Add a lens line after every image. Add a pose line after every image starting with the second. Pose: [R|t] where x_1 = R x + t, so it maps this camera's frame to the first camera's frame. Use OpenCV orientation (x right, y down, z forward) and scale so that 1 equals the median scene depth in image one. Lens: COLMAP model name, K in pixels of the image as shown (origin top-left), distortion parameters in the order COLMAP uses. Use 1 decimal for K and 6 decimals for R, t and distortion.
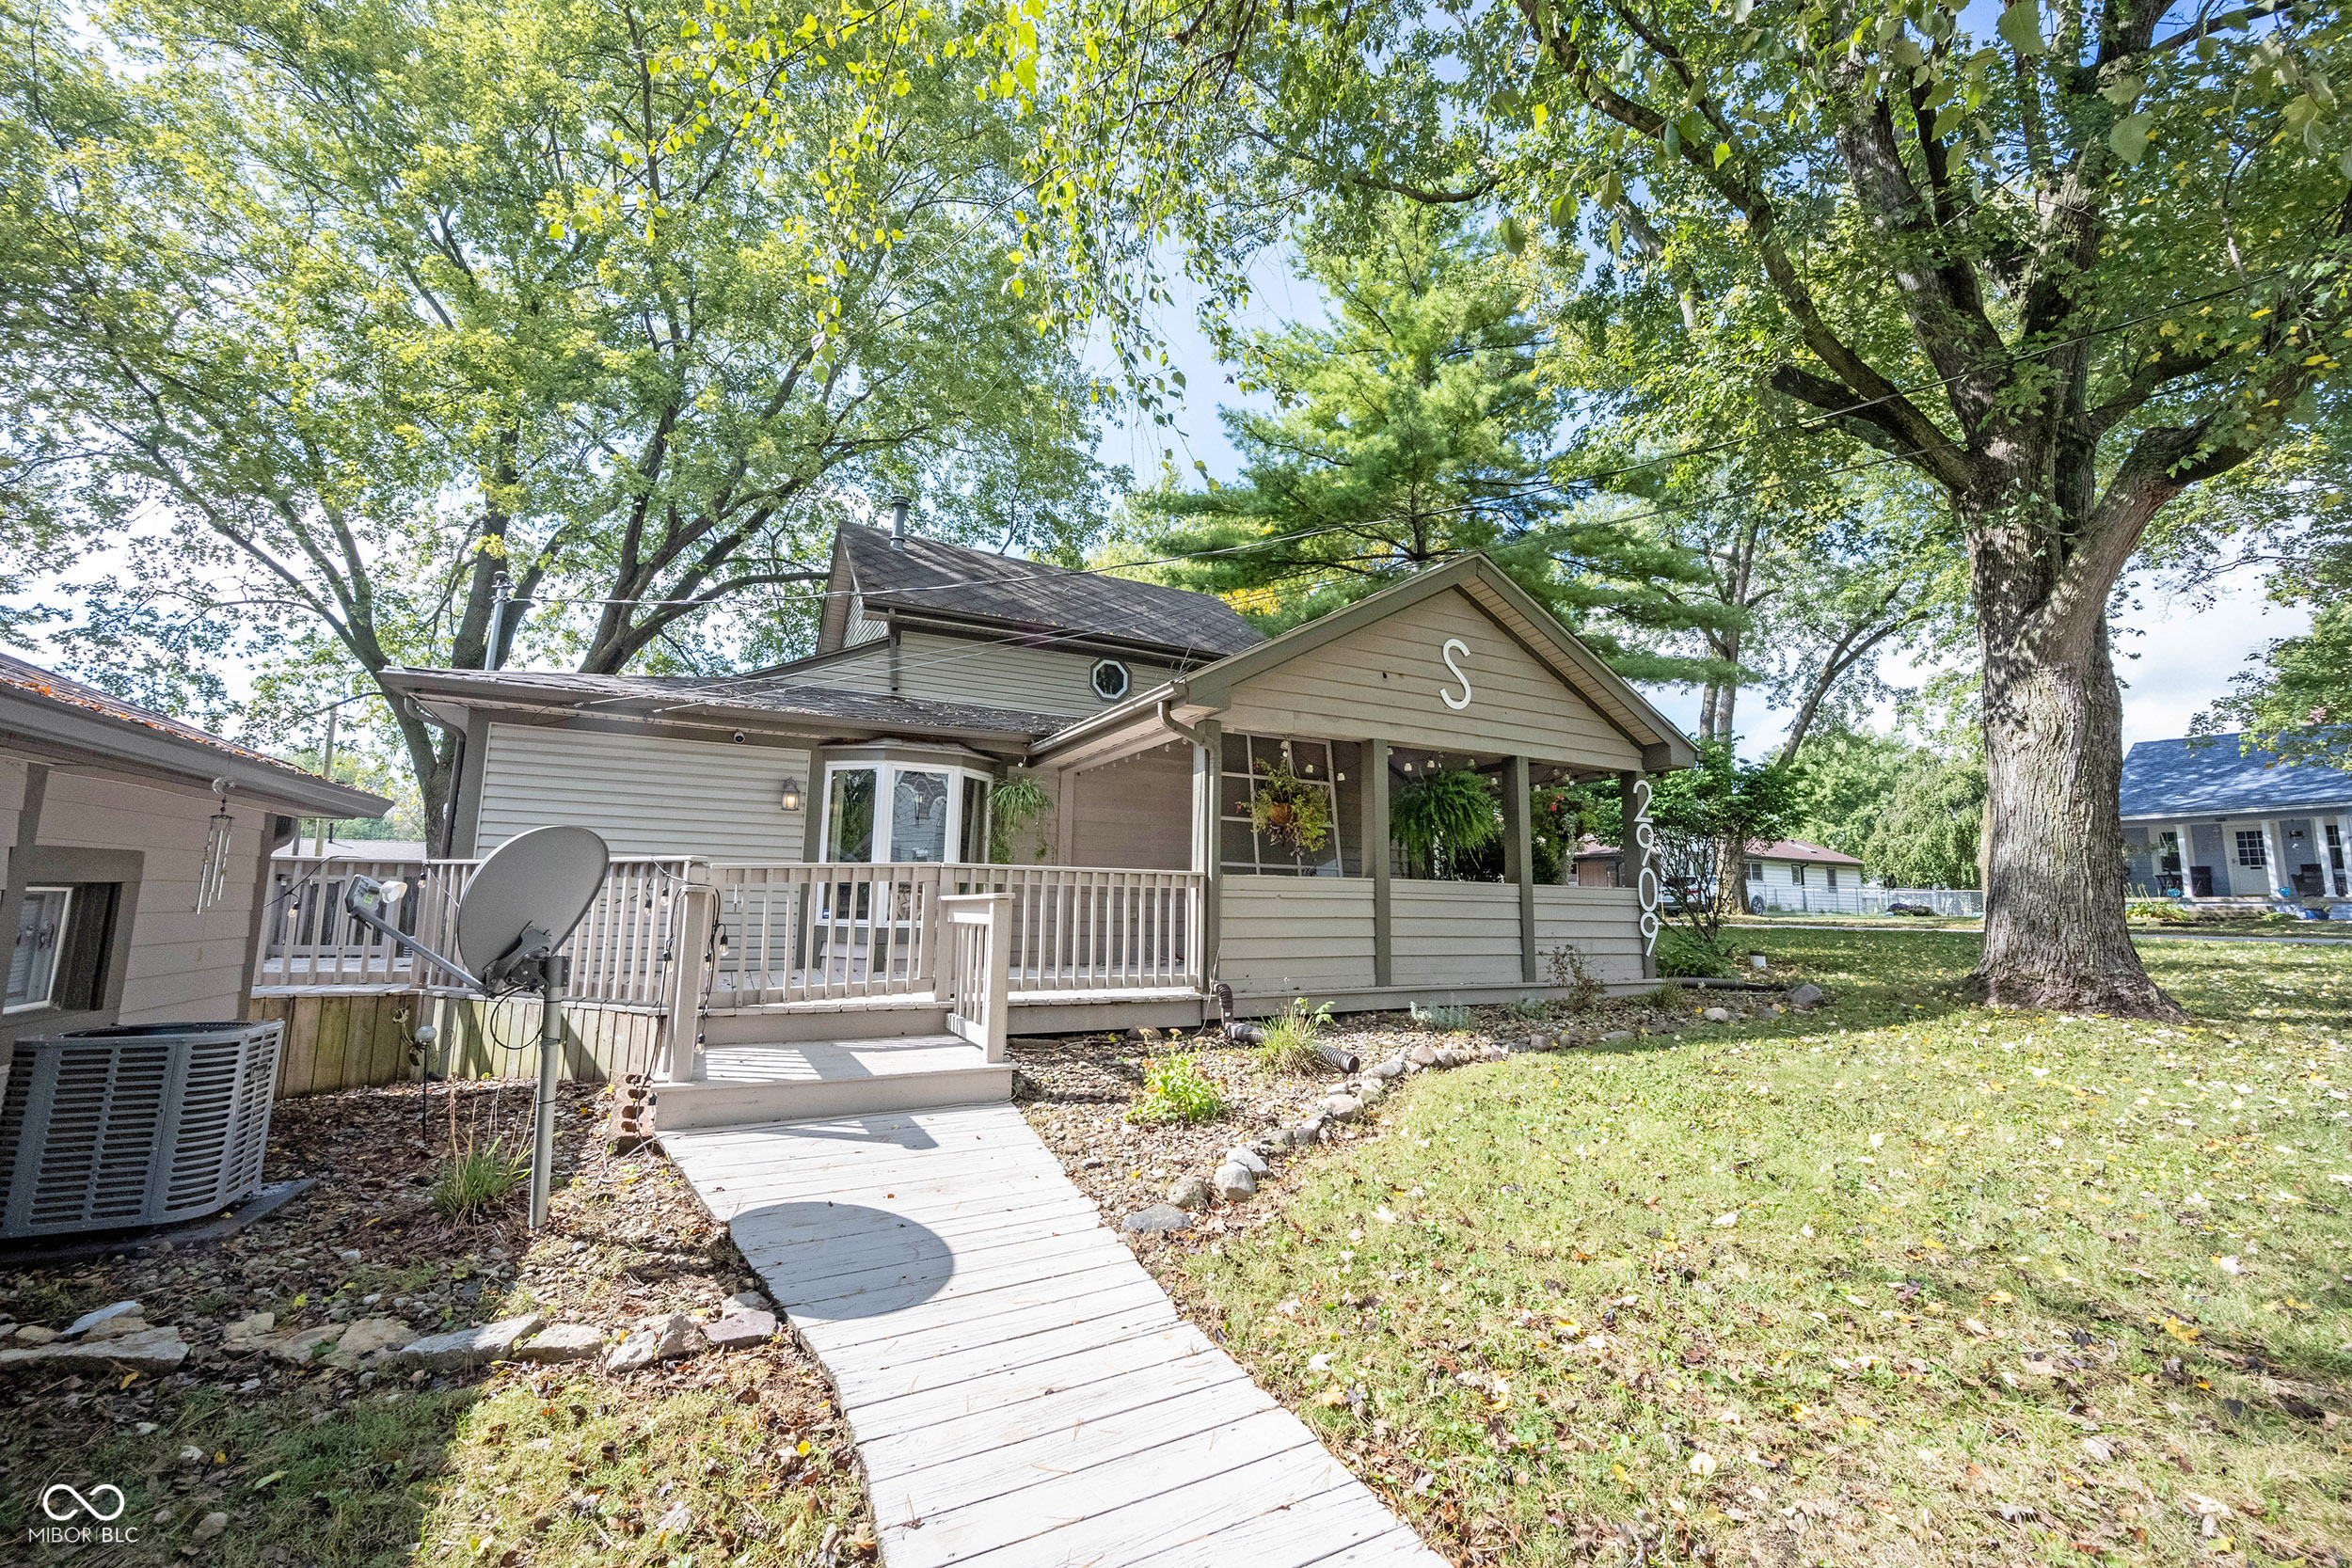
lens RADIAL K [[926.8, 0, 1180.9], [0, 926.8, 784.2], [0, 0, 1]] dist [-0.000688, 0.000317]
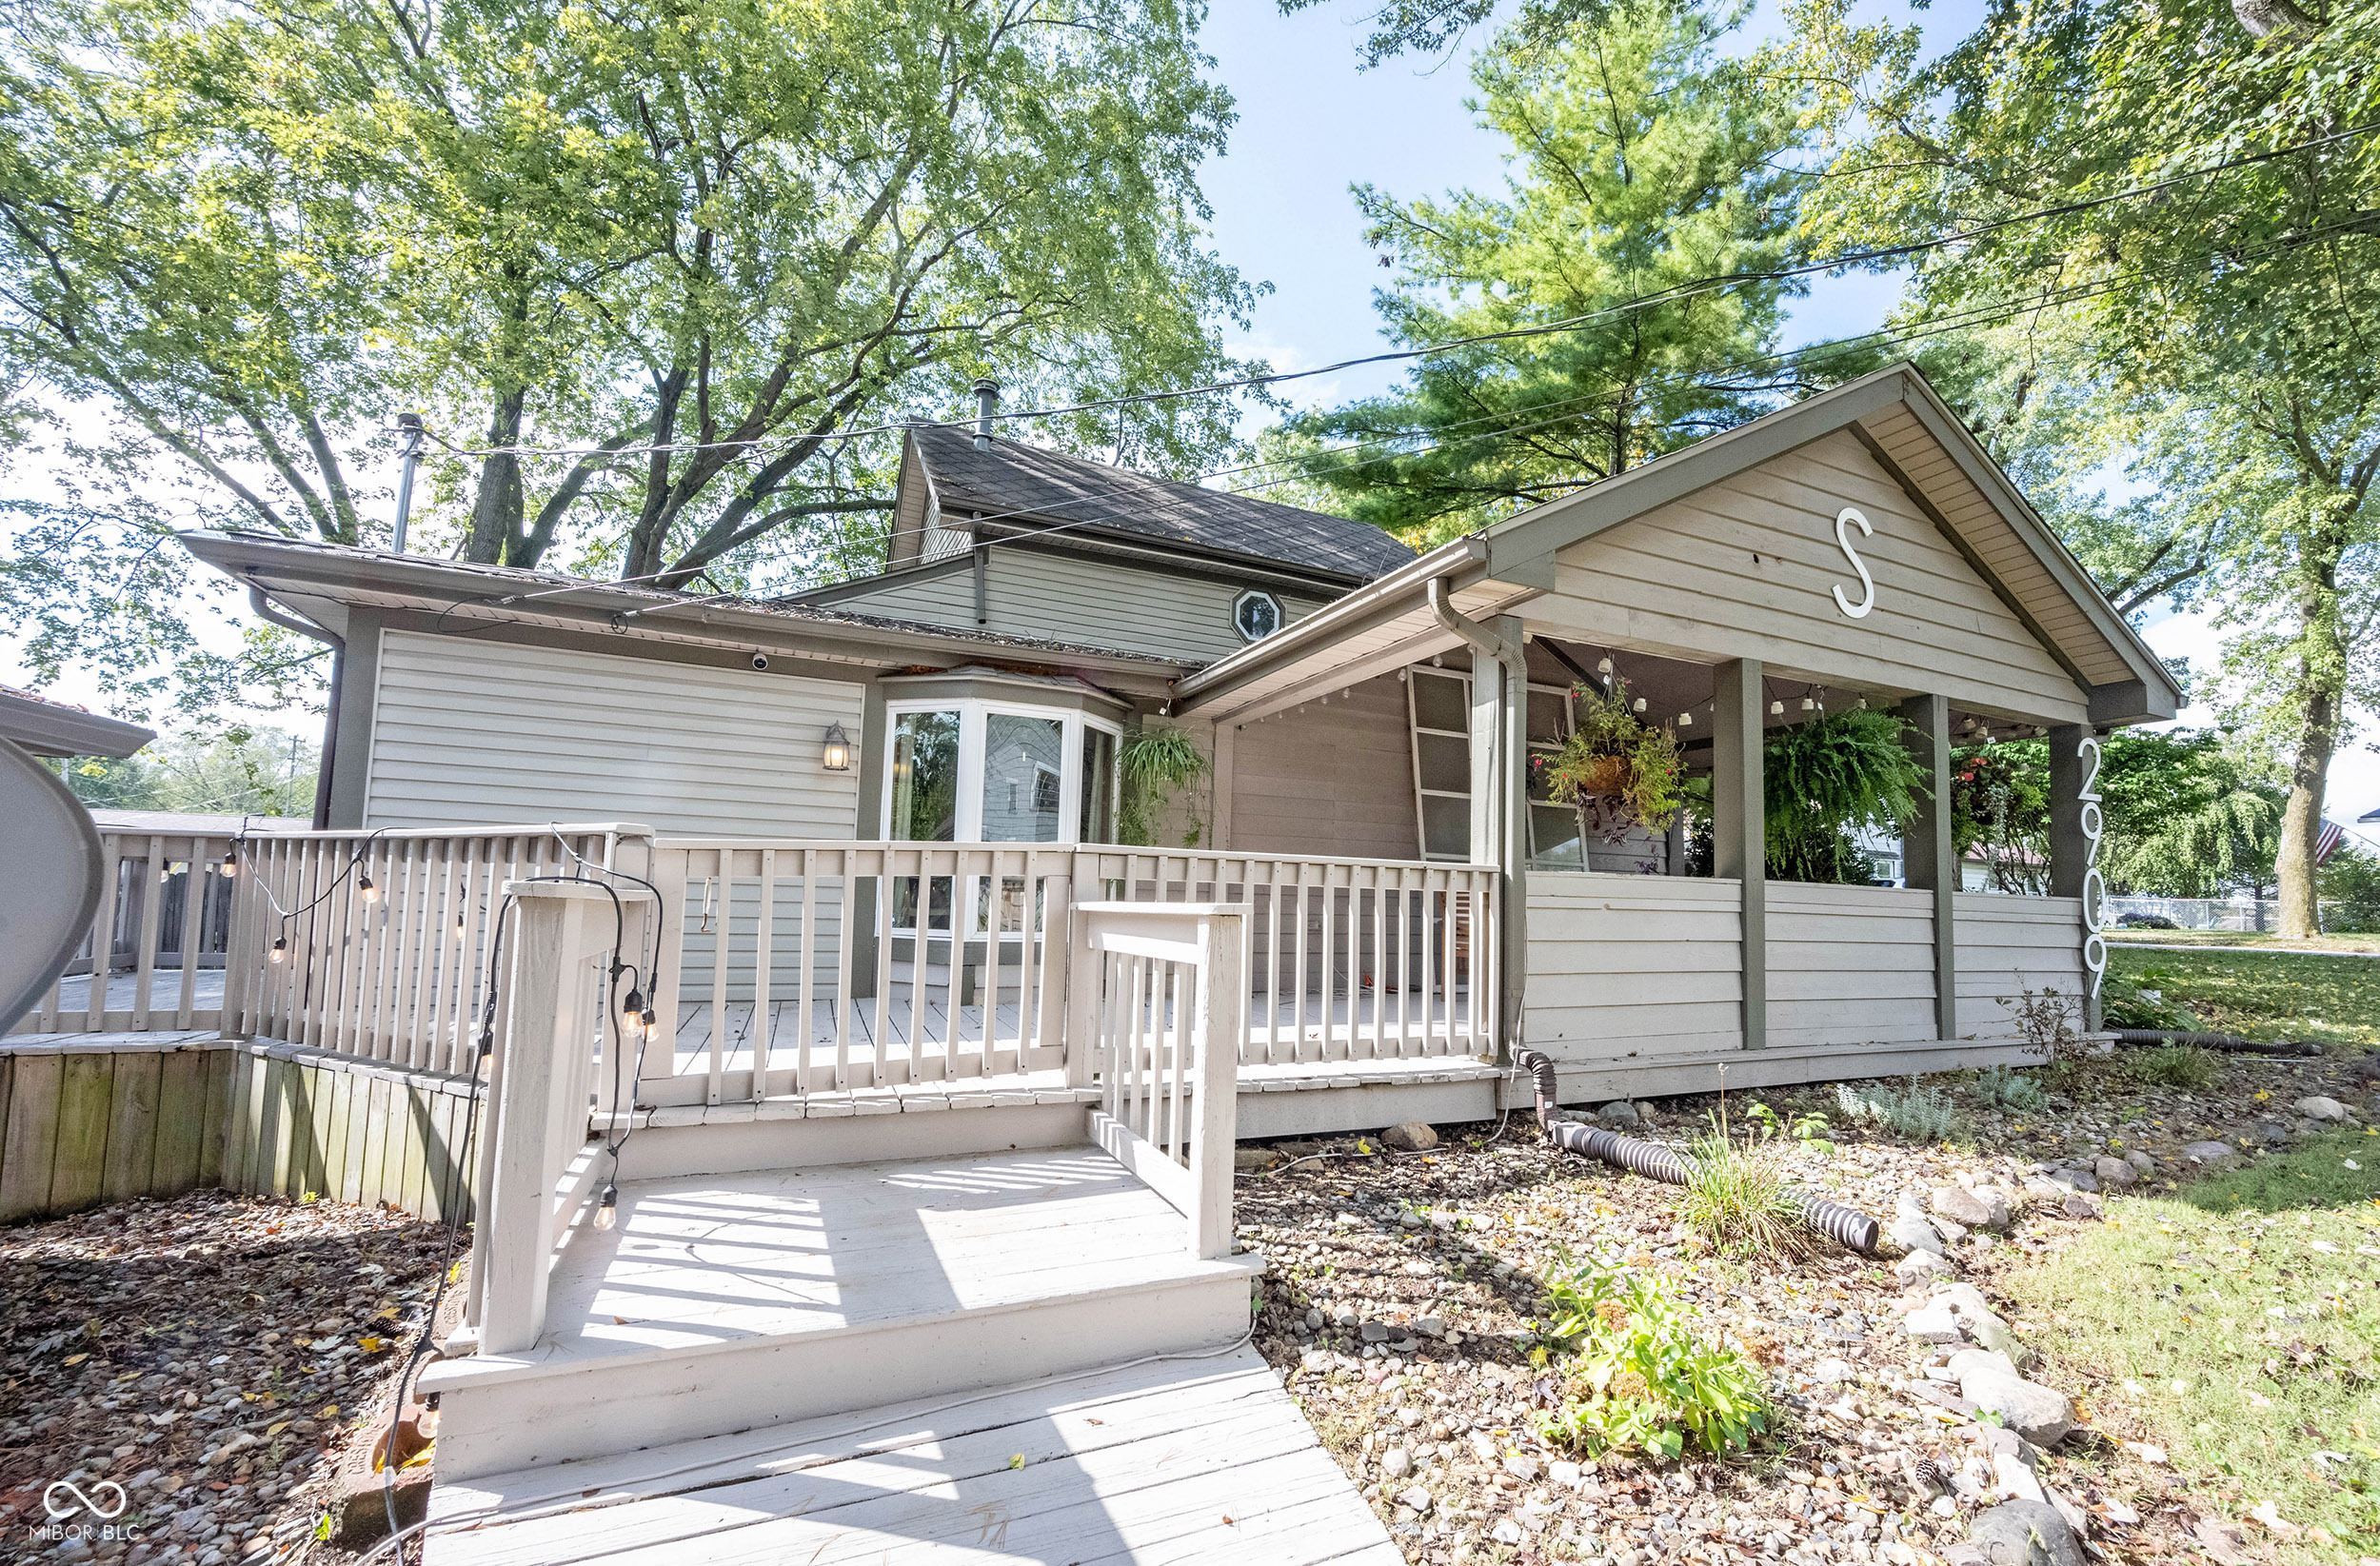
lens RADIAL K [[990.3, 0, 1240.6], [0, 990.3, 831.8], [0, 0, 1]] dist [-0.003089, 0.000471]
pose [[0.999192, 0.010439, -0.038813, -0.090672], [-0.008164, 0.998264, 0.058322, 0.027935], [0.039355, -0.057958, 0.997543, 0.270062]]
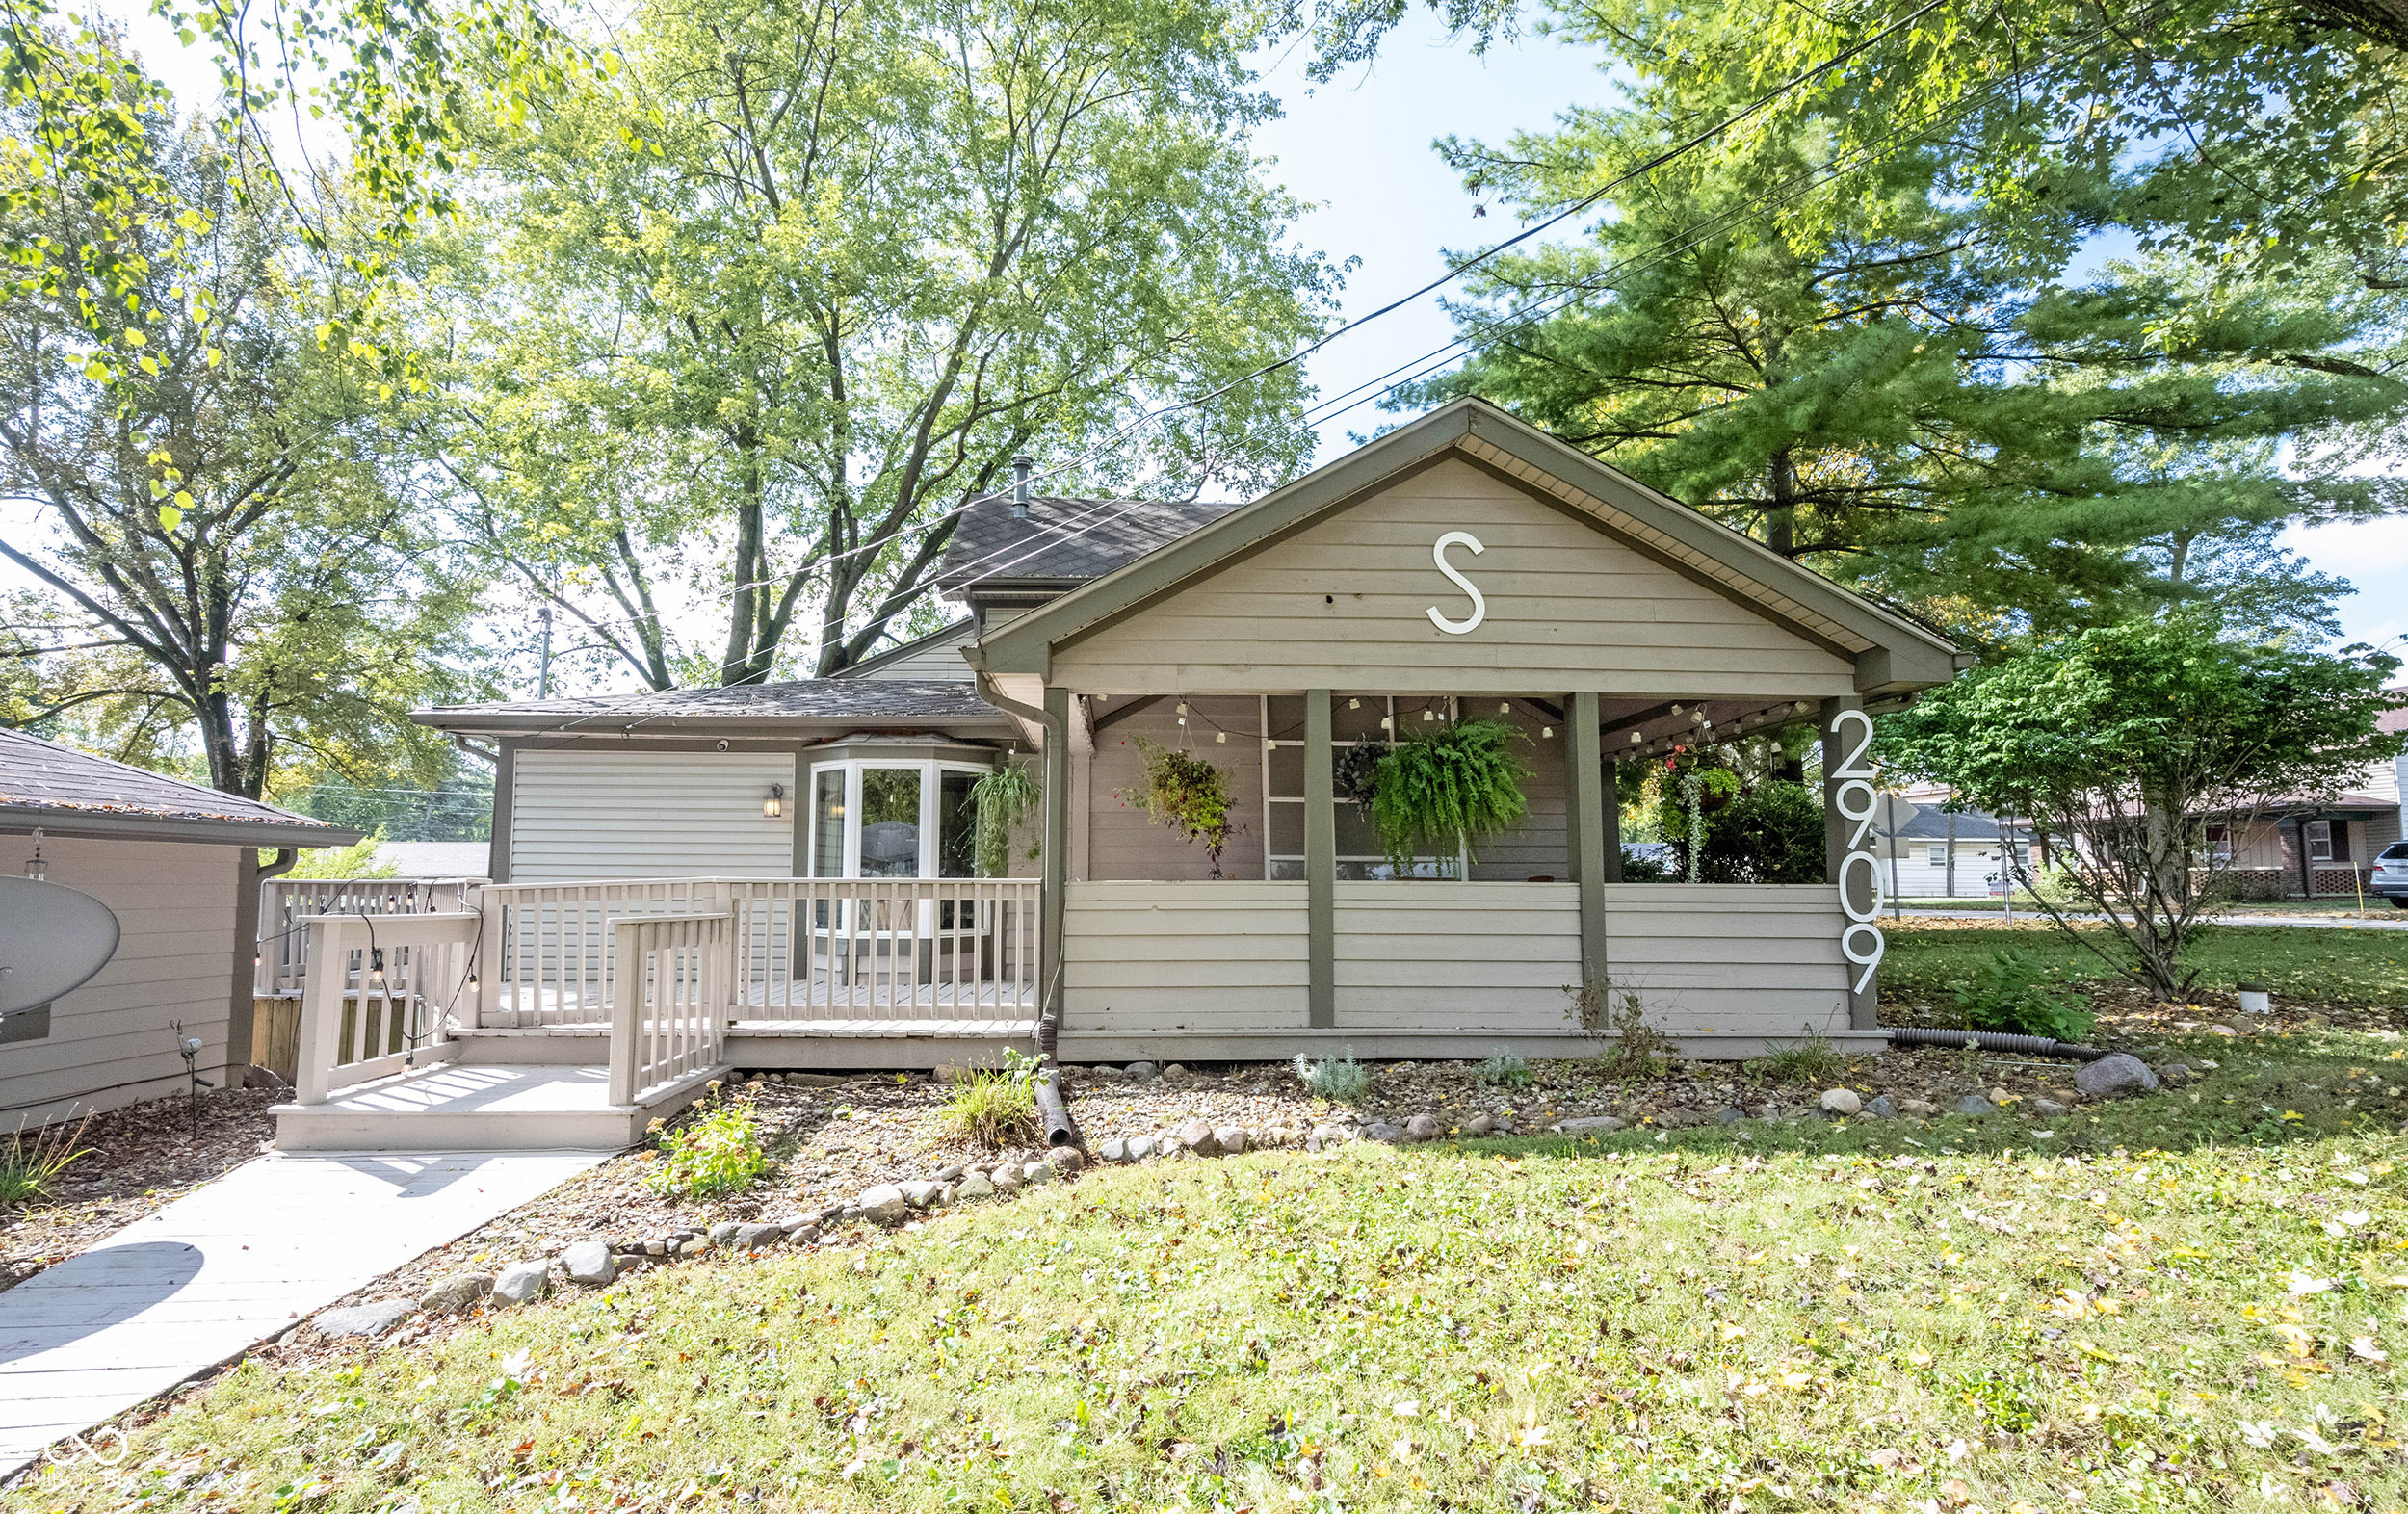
lens RADIAL K [[1054.2, 0, 1130.7], [0, 1054.2, 819.4], [0, 0, 1]] dist [0.001007, -0.004893]
pose [[0.903029, -0.039909, -0.427723, 0.376017], [0.064730, 0.996948, 0.043640, 0.006605], [0.424676, -0.067095, 0.902856, 0.164325]]
